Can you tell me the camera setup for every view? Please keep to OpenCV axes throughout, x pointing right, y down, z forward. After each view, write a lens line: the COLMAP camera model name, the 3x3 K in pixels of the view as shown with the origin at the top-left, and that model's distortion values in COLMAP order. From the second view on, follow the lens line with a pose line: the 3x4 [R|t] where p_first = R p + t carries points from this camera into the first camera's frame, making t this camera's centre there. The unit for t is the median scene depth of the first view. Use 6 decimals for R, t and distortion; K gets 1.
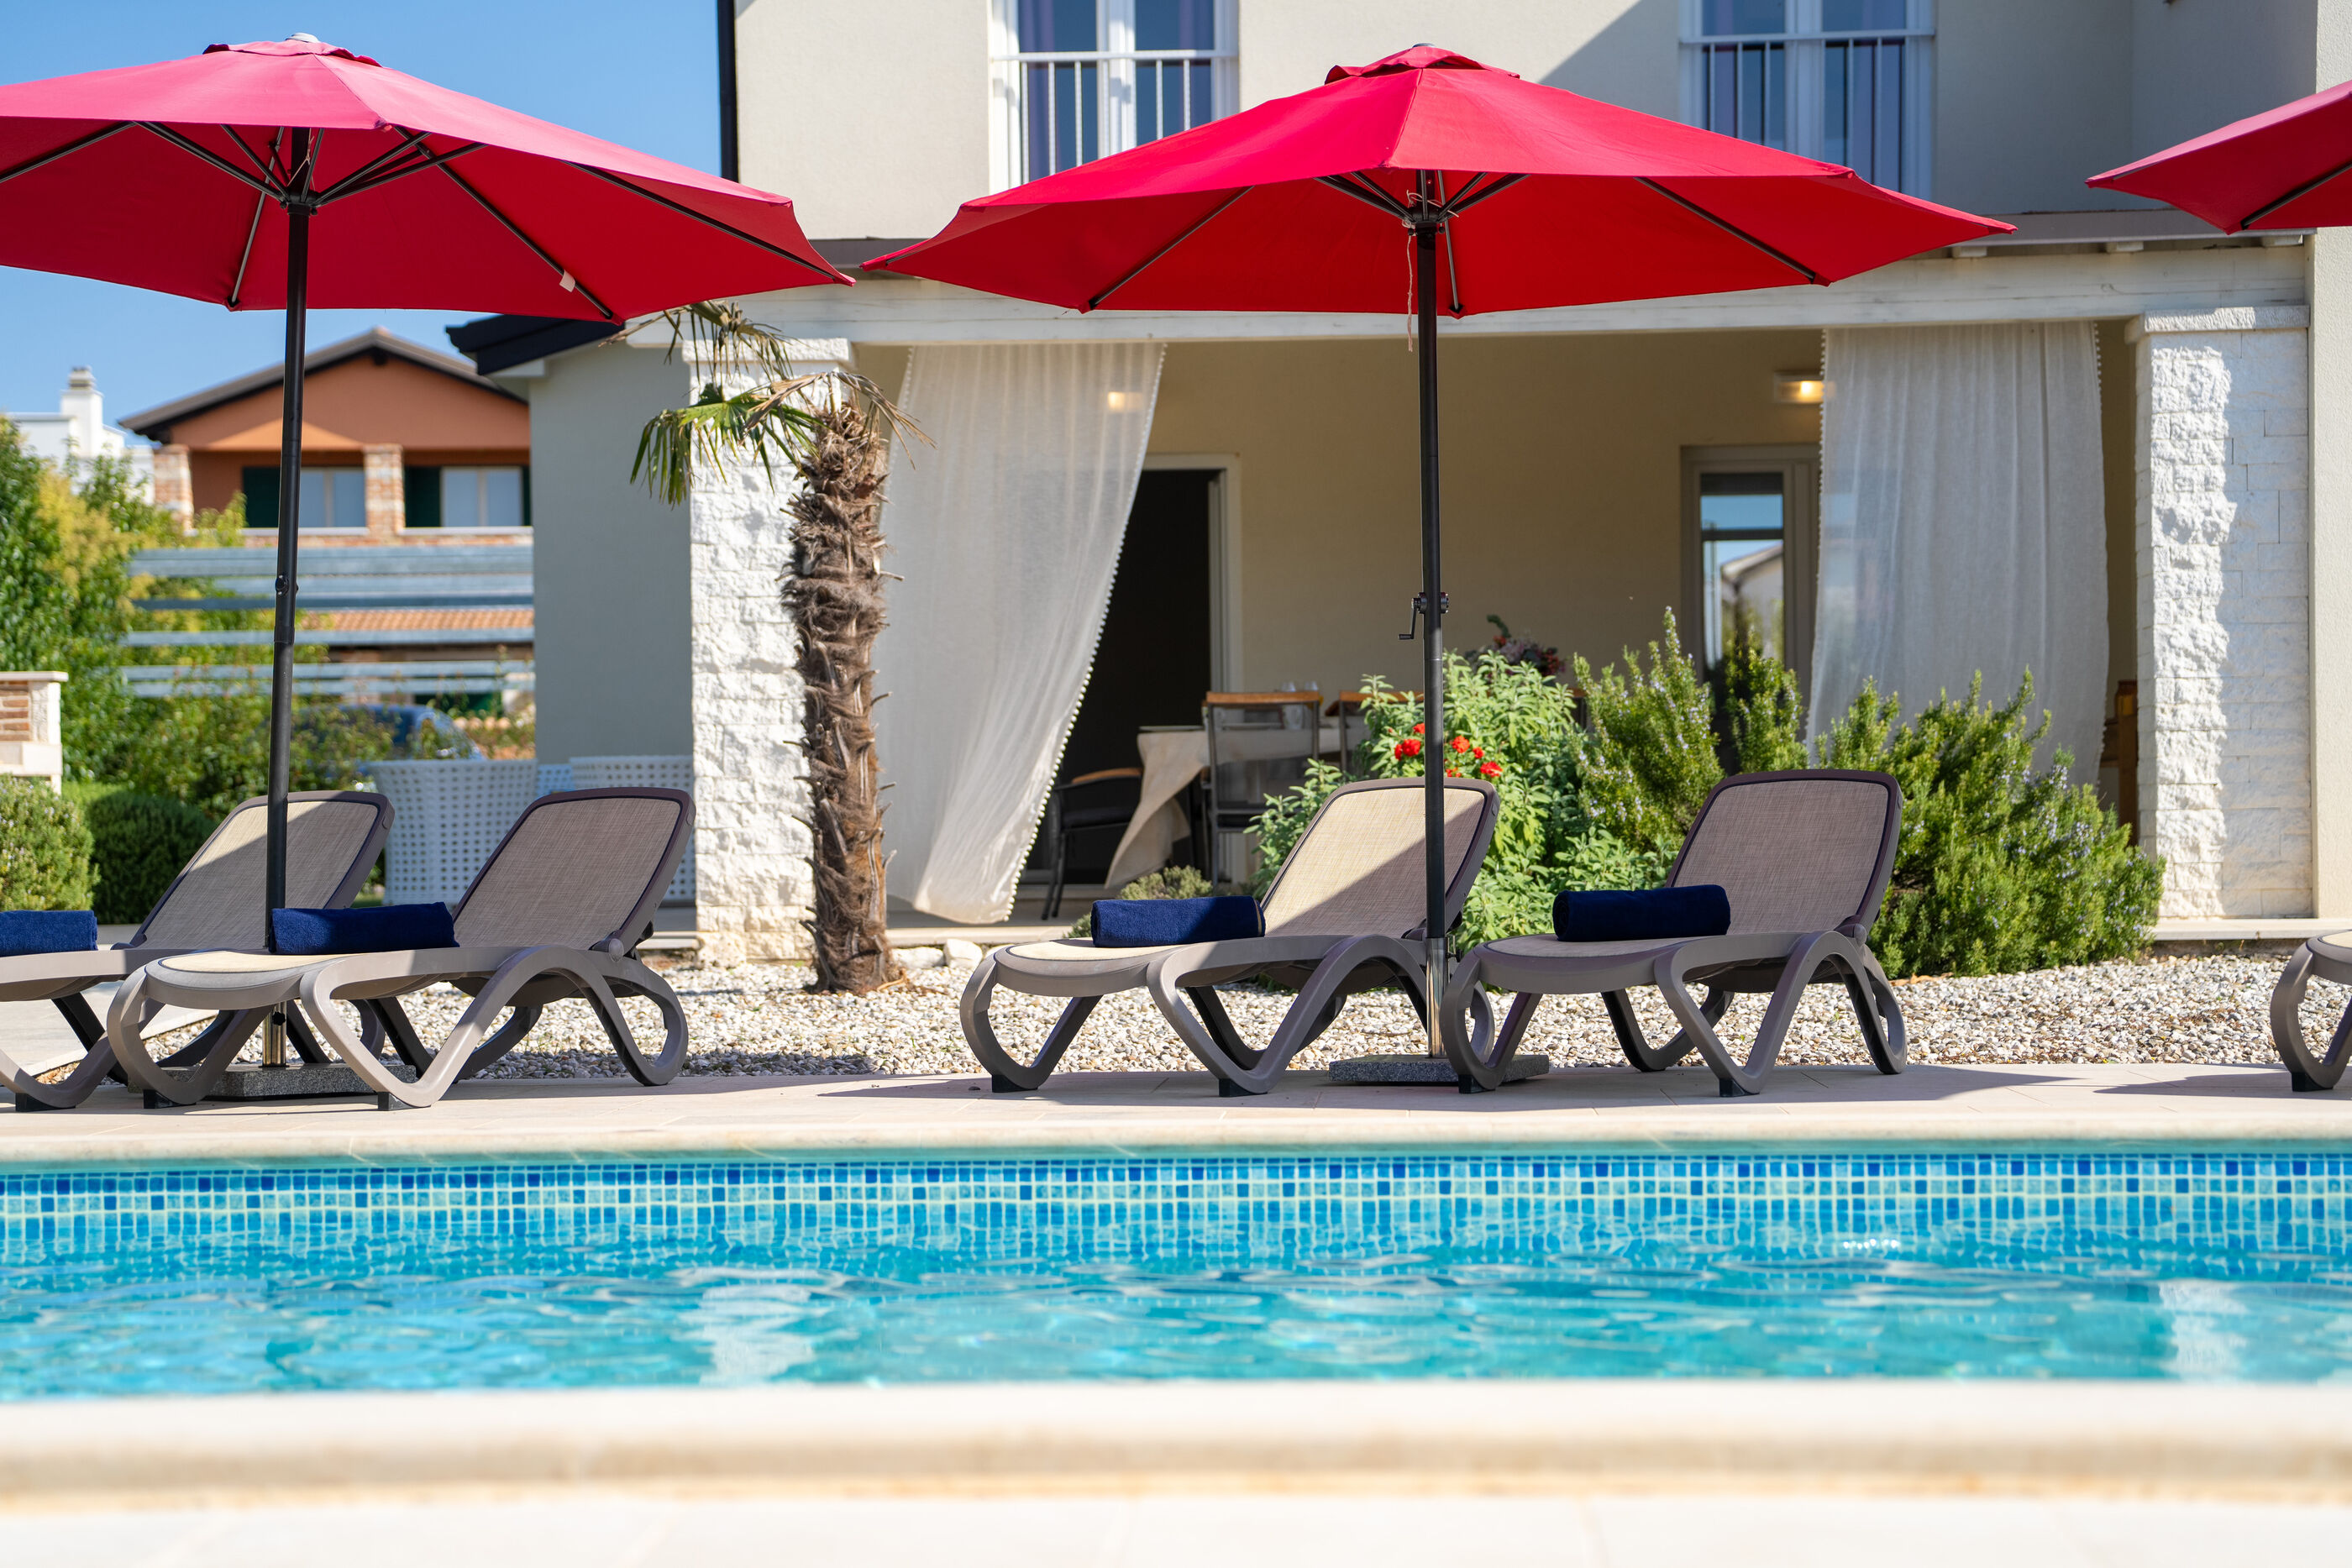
lens RADIAL K [[4608.5, 0, 1182.7], [0, 4608.5, 786.9], [0, 0, 1]] dist [0.098313, 0.000000]
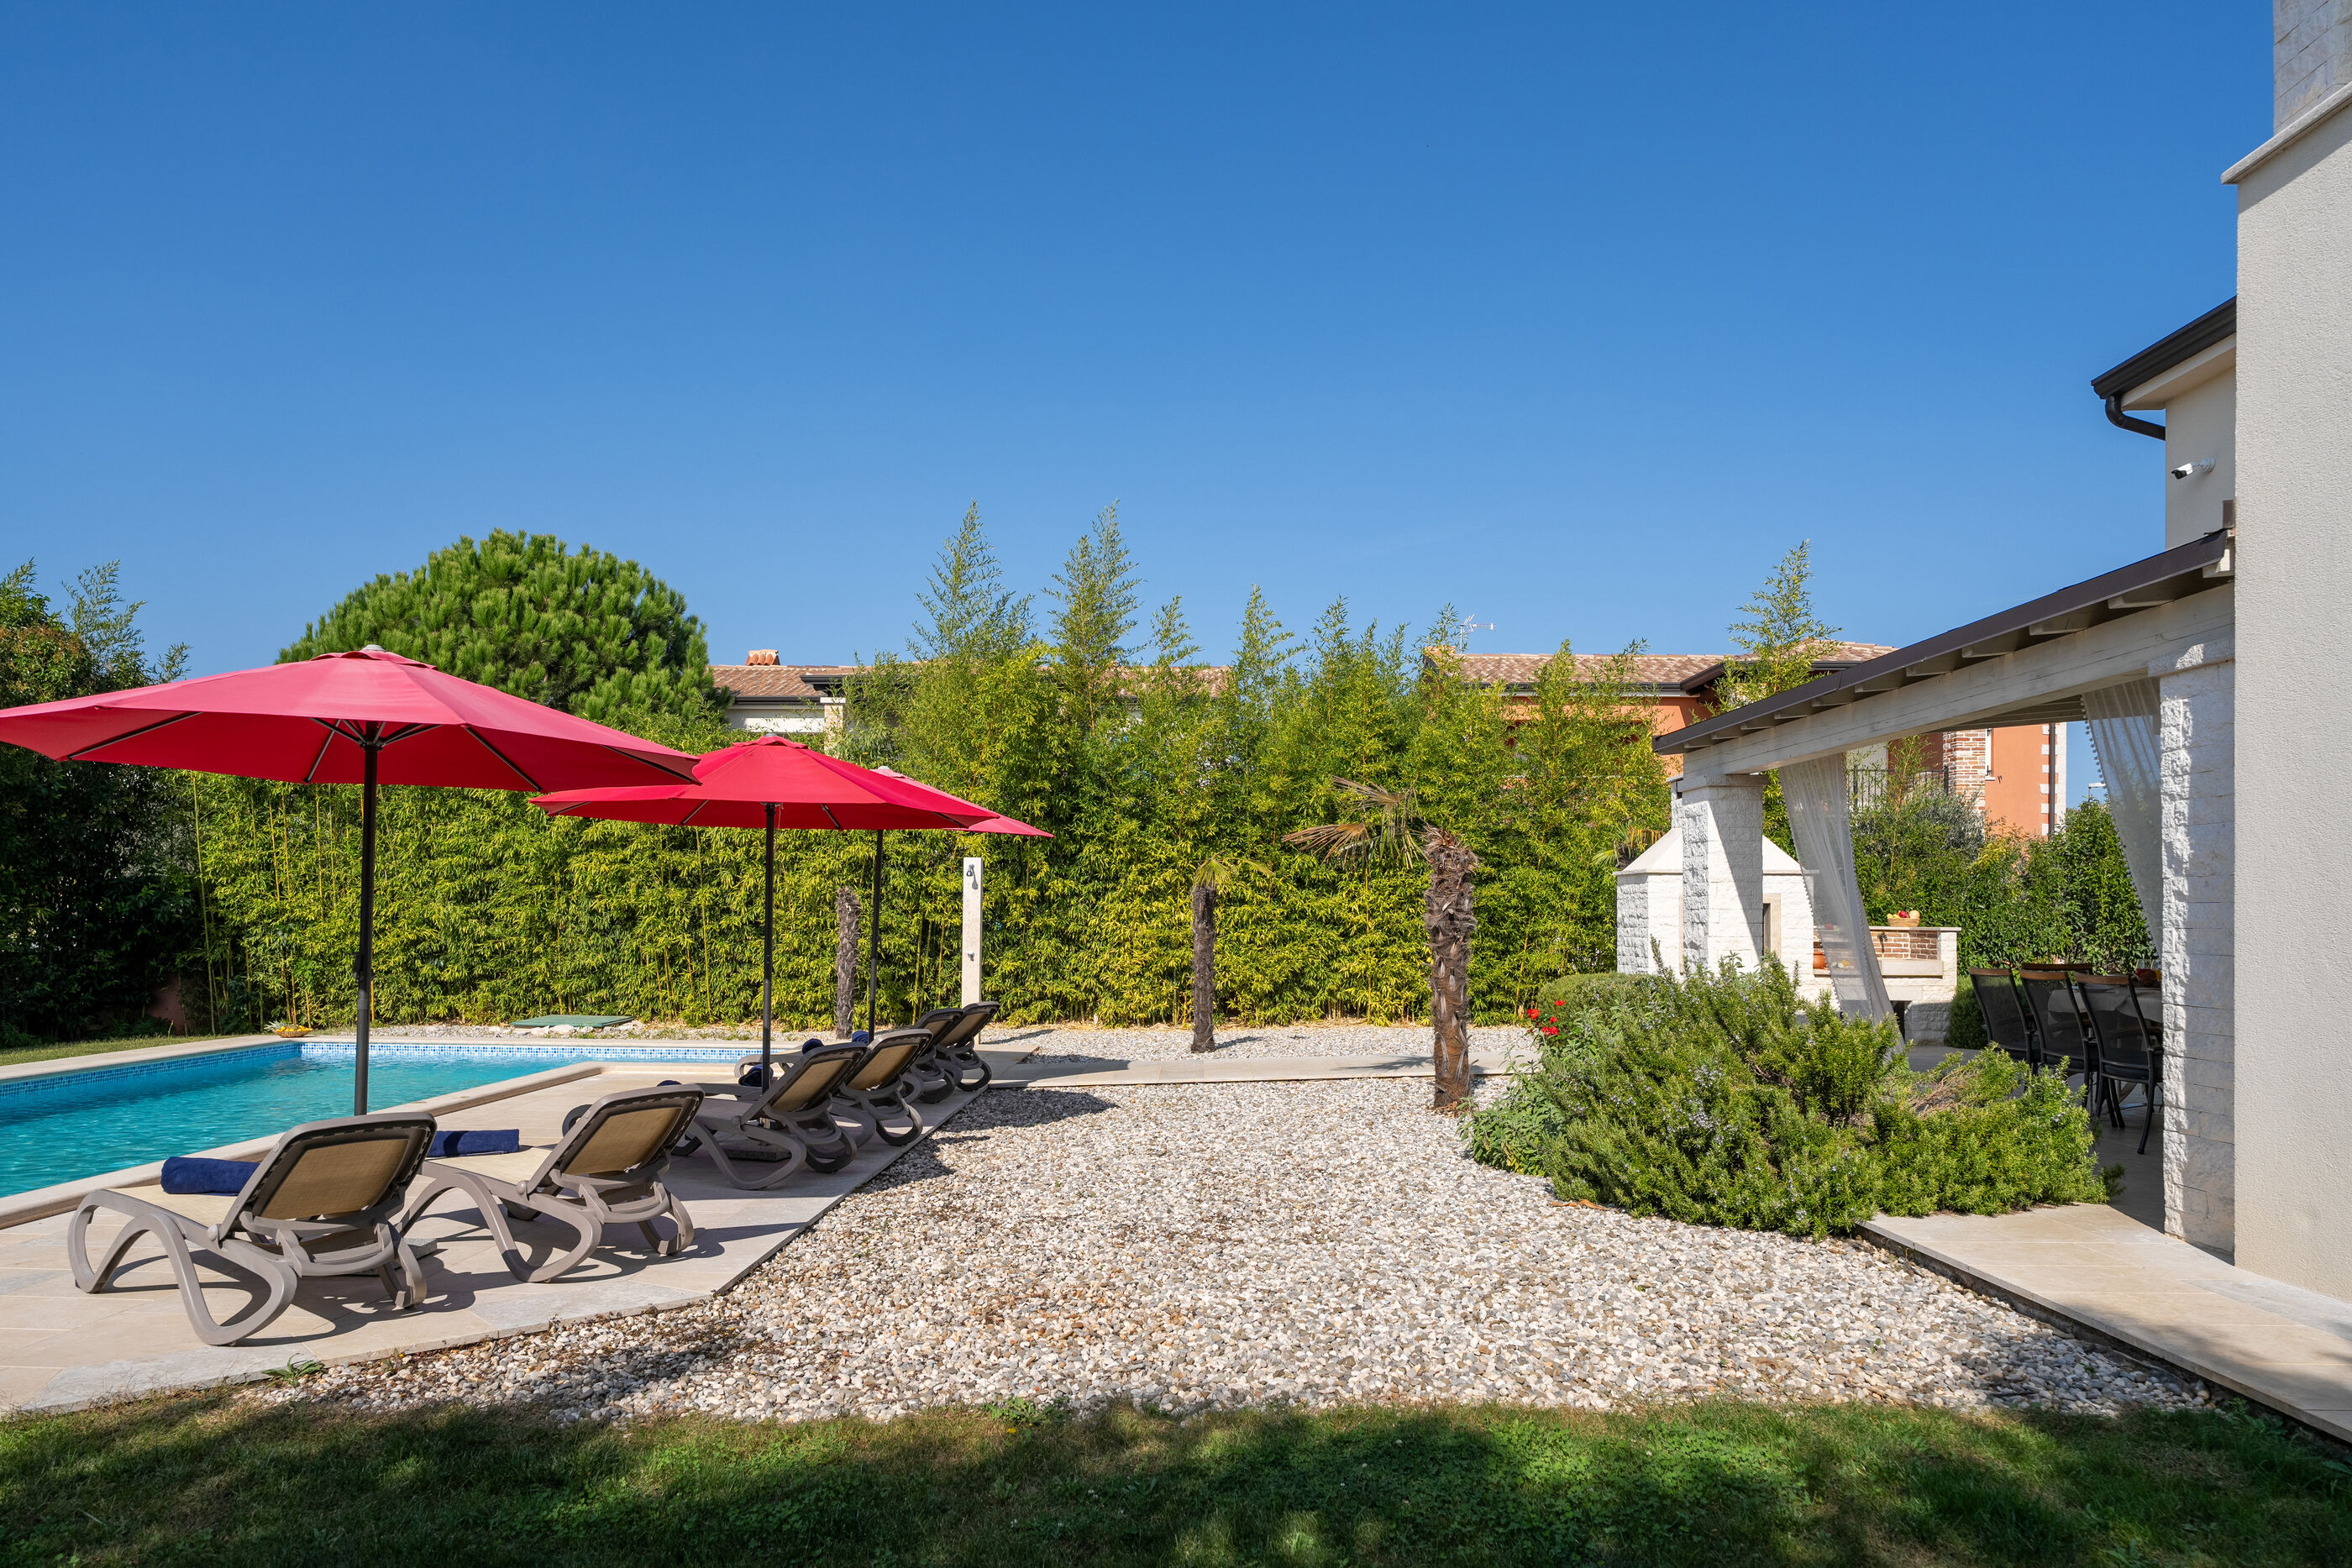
lens RADIAL K [[1464.2, 0, 1109.6], [0, 1464.2, 923.9], [0, 0, 1]] dist [-0.011461, 0.001666]
pose [[0.013206, 0.016458, -0.999777, 0.517627], [-0.002254, 0.999862, 0.016429, -0.044581], [0.999910, 0.002037, 0.013241, 0.740155]]
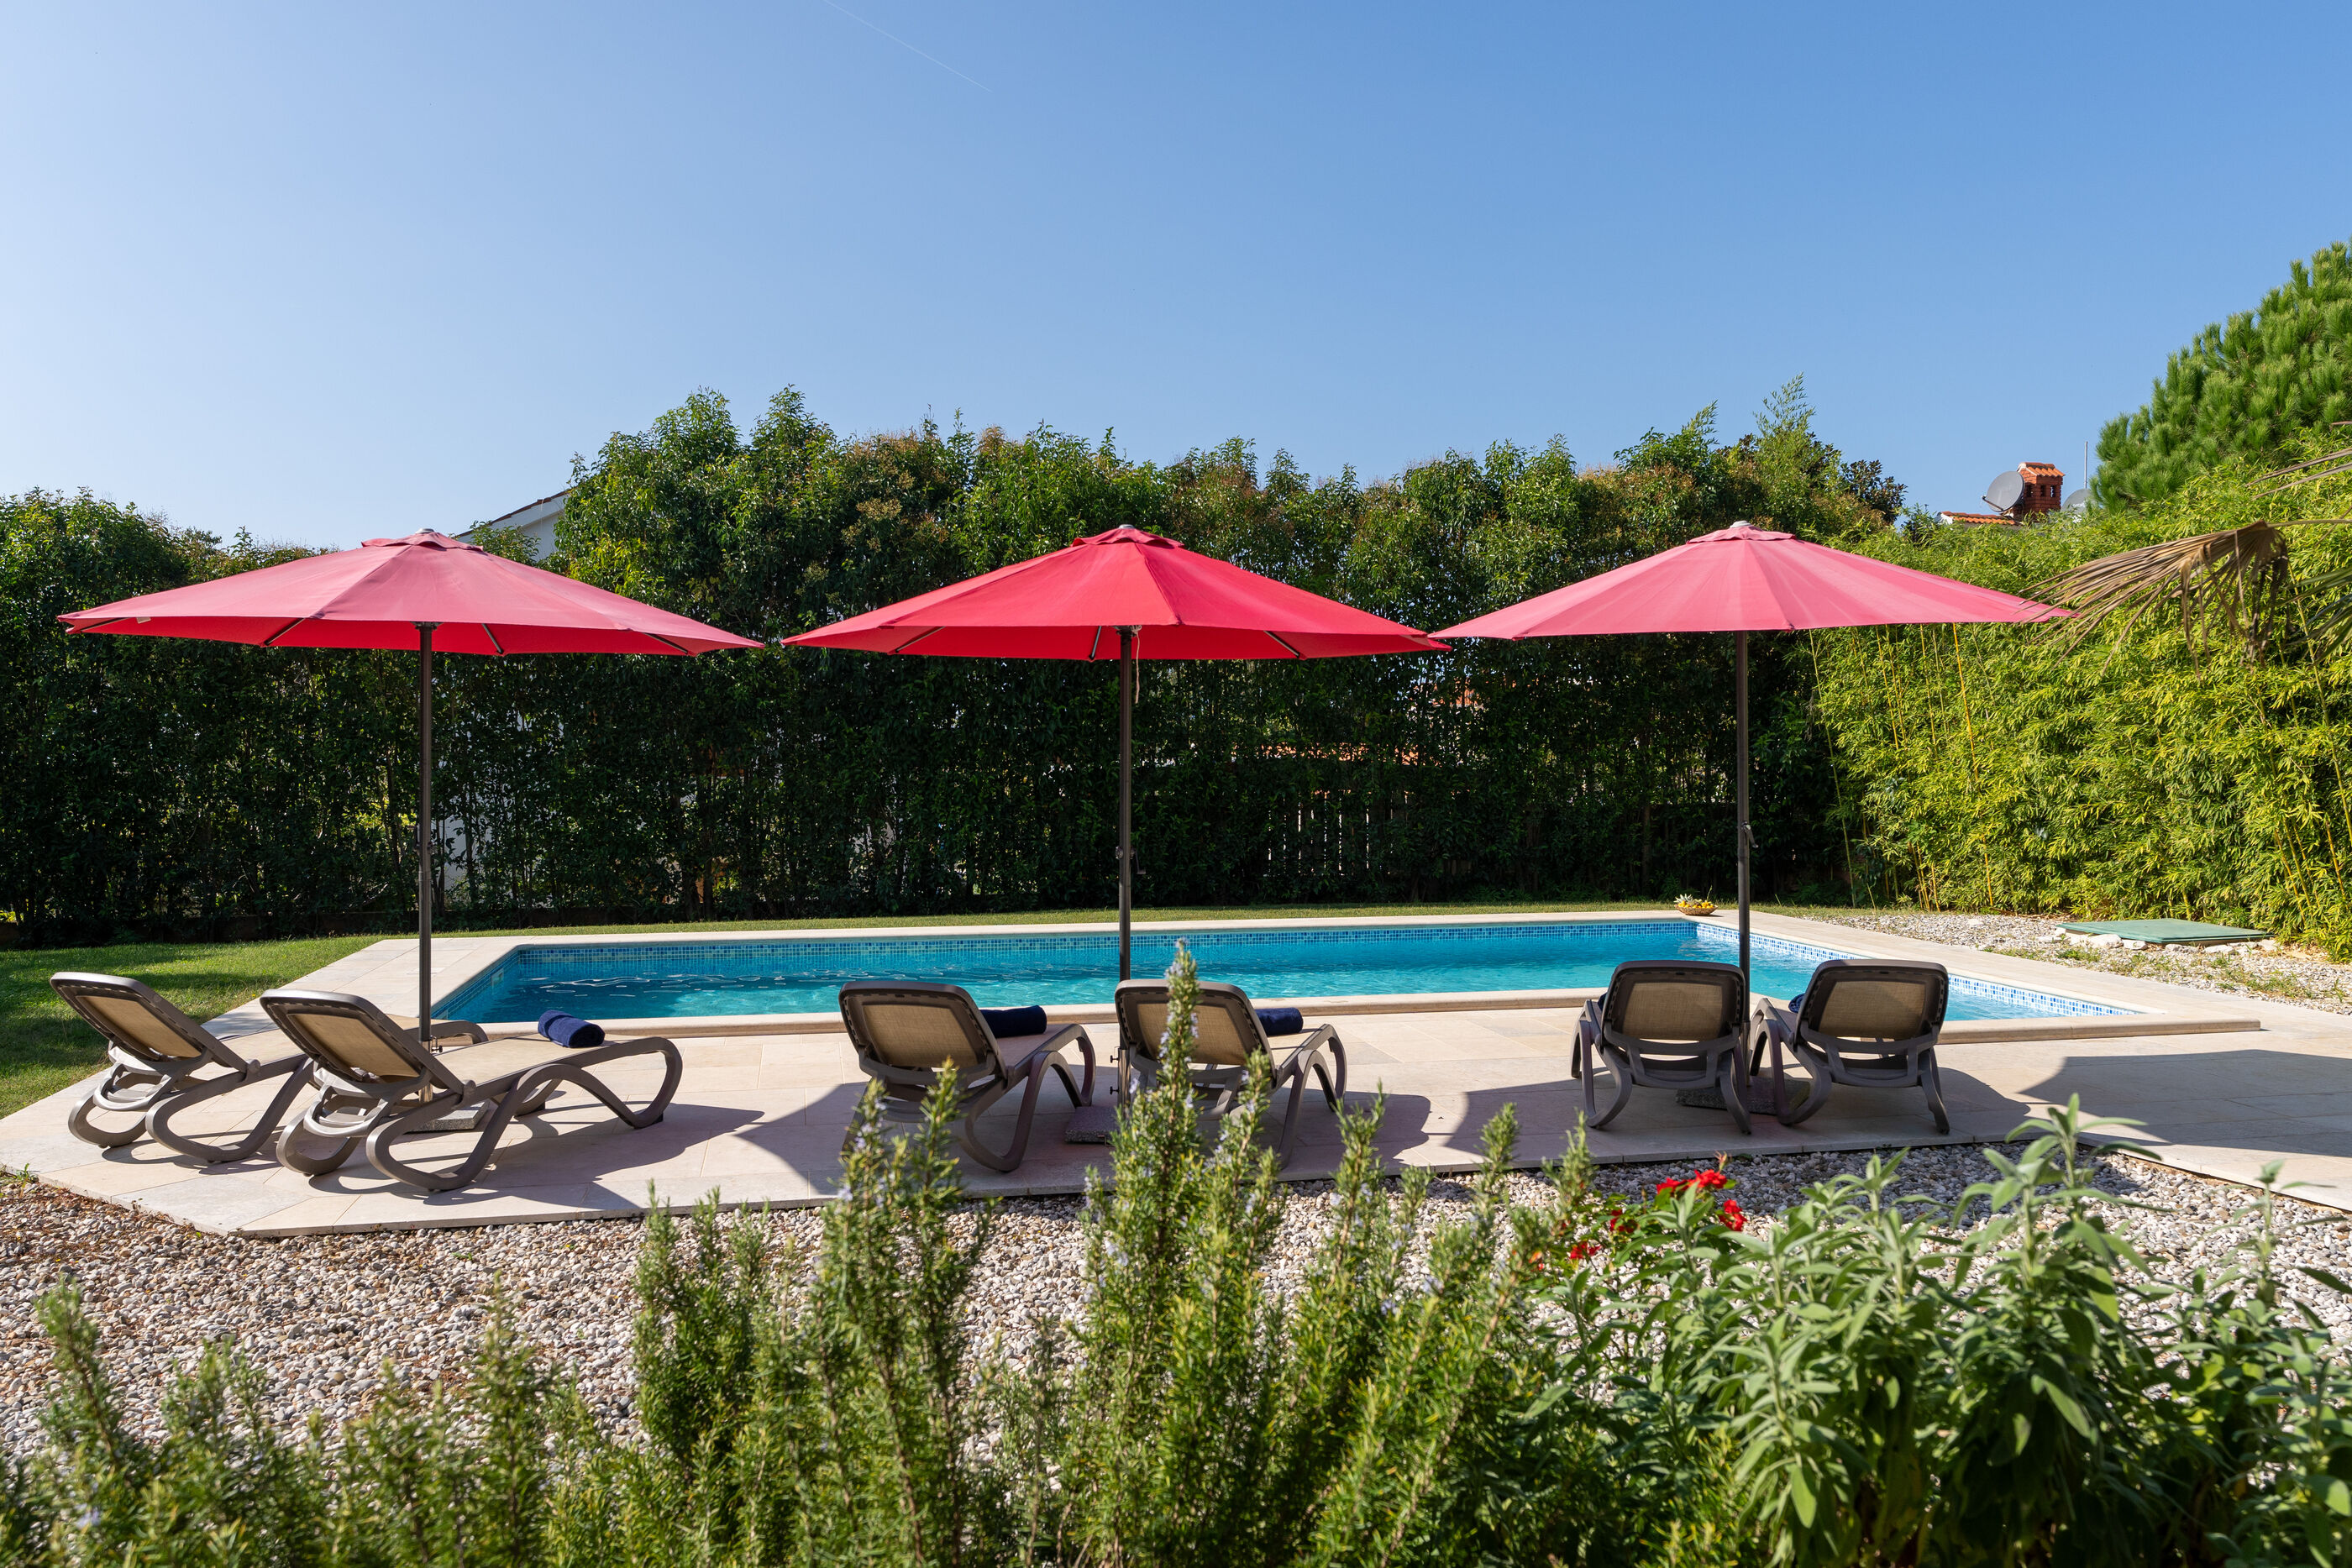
lens RADIAL K [[1725.2, 0, 1114.9], [0, 1725.2, 797.1], [0, 0, 1]] dist [0.017199, -0.005336]
pose [[-0.972740, 0.020165, -0.231019, 0.134427], [0.013976, 0.999499, 0.028394, -0.050178], [0.231476, 0.024391, -0.972535, 1.060034]]
